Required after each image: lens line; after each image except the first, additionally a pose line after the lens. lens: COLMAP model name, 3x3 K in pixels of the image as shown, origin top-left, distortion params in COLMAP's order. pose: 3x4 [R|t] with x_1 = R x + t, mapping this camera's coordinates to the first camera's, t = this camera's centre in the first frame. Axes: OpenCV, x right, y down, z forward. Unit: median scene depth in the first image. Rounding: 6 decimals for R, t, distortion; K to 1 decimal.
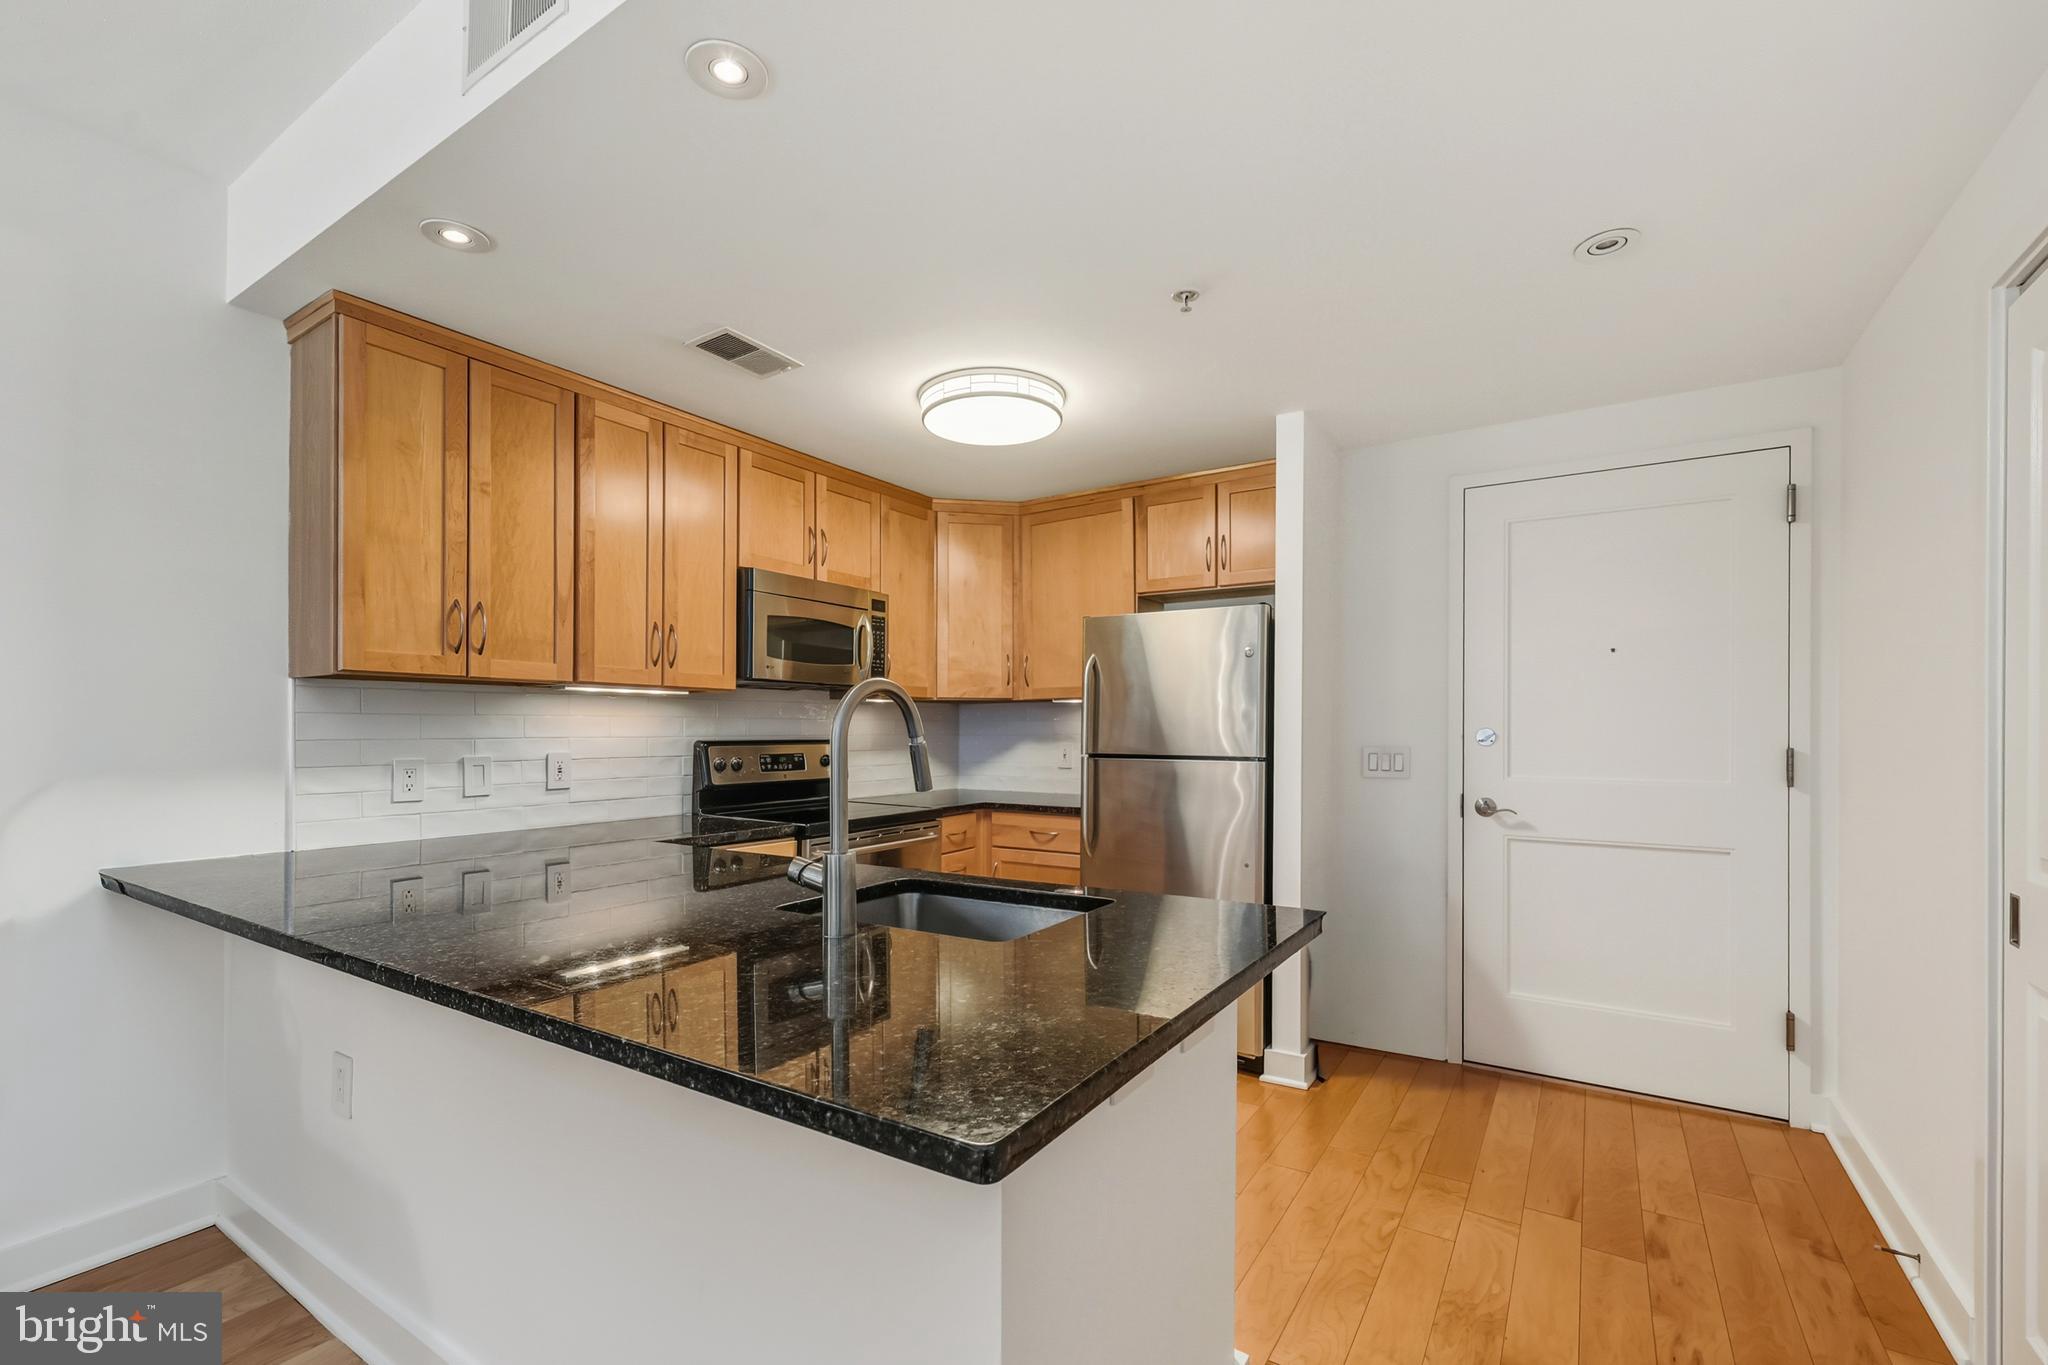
lens RADIAL K [[879.6, 0, 1018.5], [0, 879.6, 745.6], [0, 0, 1]] dist [0.016321, 0.000043]
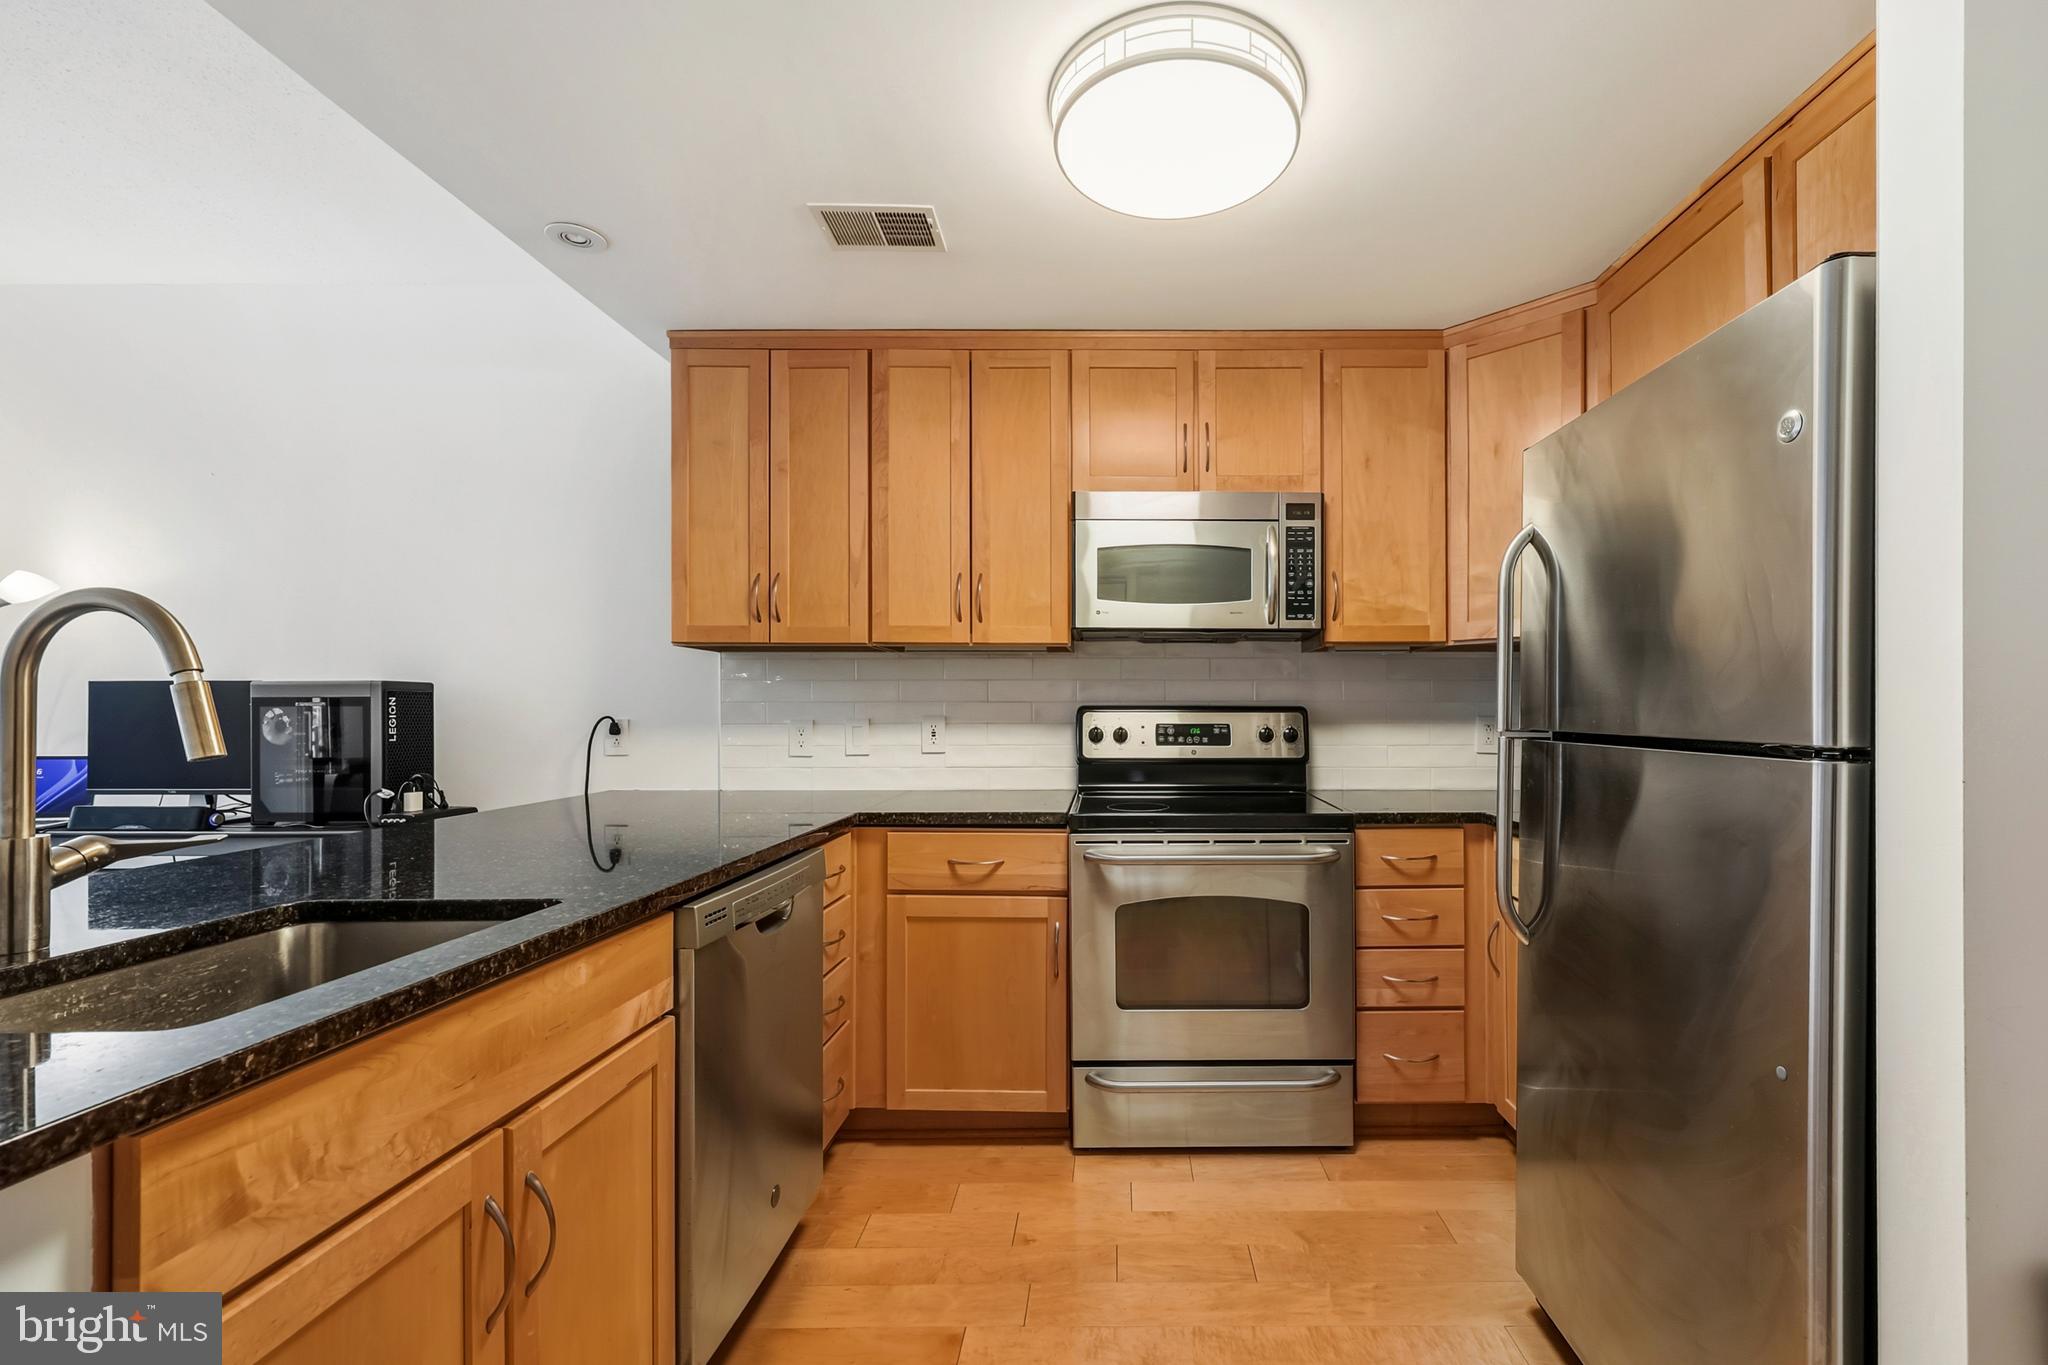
lens RADIAL K [[859.2, 0, 1117.7], [0, 859.2, 712.3], [0, 0, 1]] dist [0.000006, -0.000099]
pose [[0.557329, 0.001135, -0.830291, 0.376588], [-0.013679, 0.999876, -0.007815, 0.007137], [0.830179, 0.015713, 0.557275, 0.594088]]
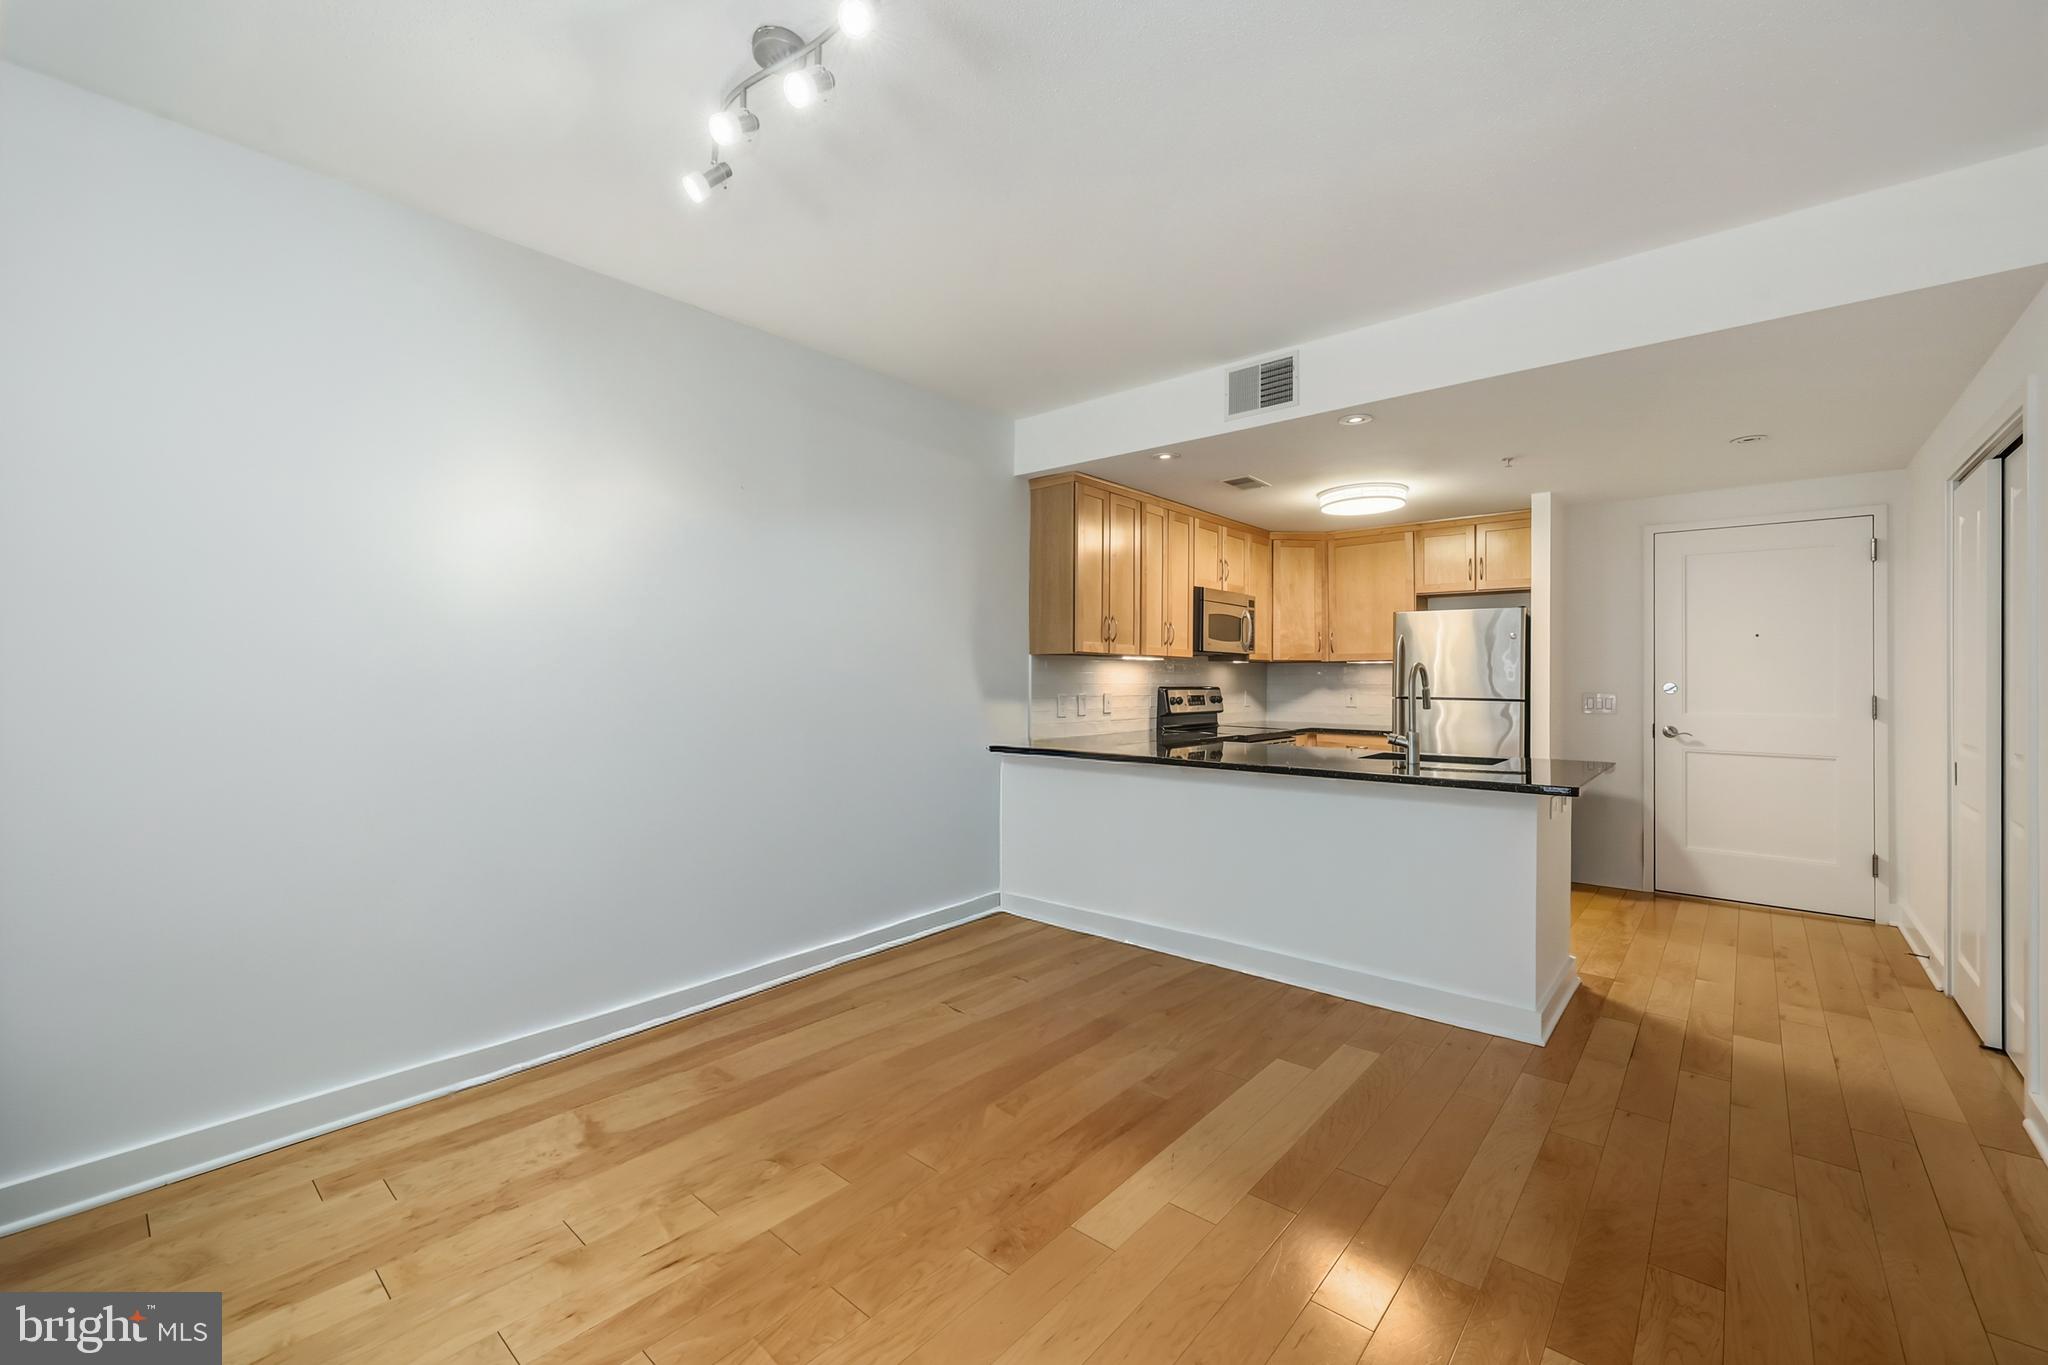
lens RADIAL K [[837.1, 0, 1030.4], [0, 837.1, 679.7], [0, 0, 1]] dist [0.017334, -0.000105]
pose [[0.991969, 0.005951, -0.126341, -0.430522], [-0.007929, 0.999854, -0.015161, 0.007554], [0.126233, 0.016041, 0.991871, -0.672134]]
